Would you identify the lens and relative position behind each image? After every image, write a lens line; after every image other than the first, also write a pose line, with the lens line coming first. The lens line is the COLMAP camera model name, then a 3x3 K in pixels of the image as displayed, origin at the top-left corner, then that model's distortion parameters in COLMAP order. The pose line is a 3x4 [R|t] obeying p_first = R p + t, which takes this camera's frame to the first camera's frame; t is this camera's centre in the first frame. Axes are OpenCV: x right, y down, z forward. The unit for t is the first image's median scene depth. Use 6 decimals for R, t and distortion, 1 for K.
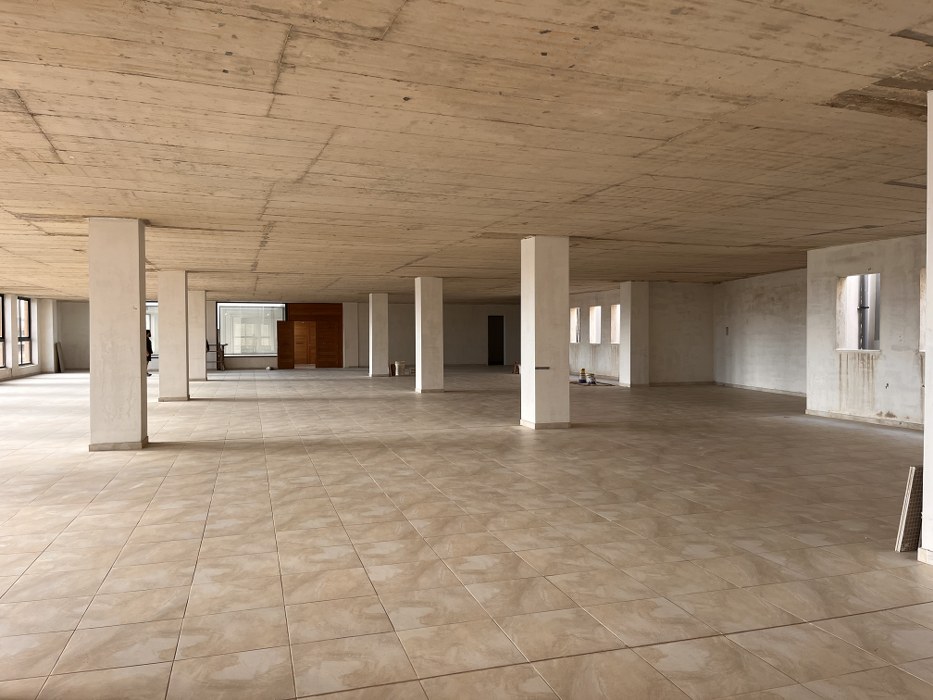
lens RADIAL K [[702.1, 0, 467.4], [0, 702.1, 345.2], [0, 0, 1]] dist [0.079583, -0.108605]
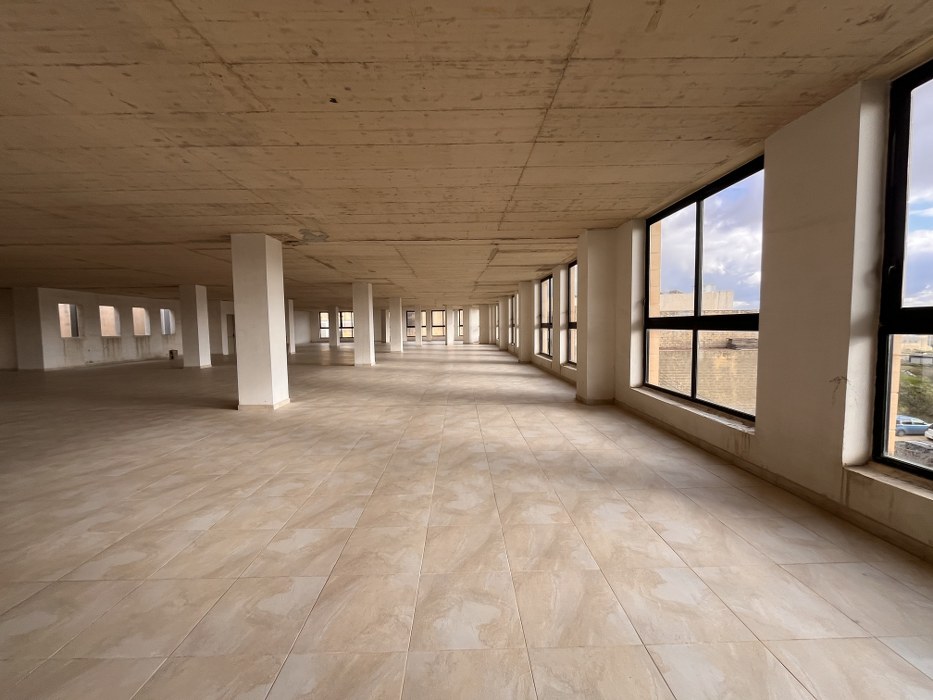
lens RADIAL K [[377.3, 0, 466.5], [0, 377.3, 350.0], [0, 0, 1]] dist [-0.008694, -0.000284]
pose [[-0.958708, -0.010429, 0.284200, -1.018031], [0.012101, 0.996927, 0.077402, -0.029548], [-0.284134, 0.077645, -0.955635, 1.807898]]
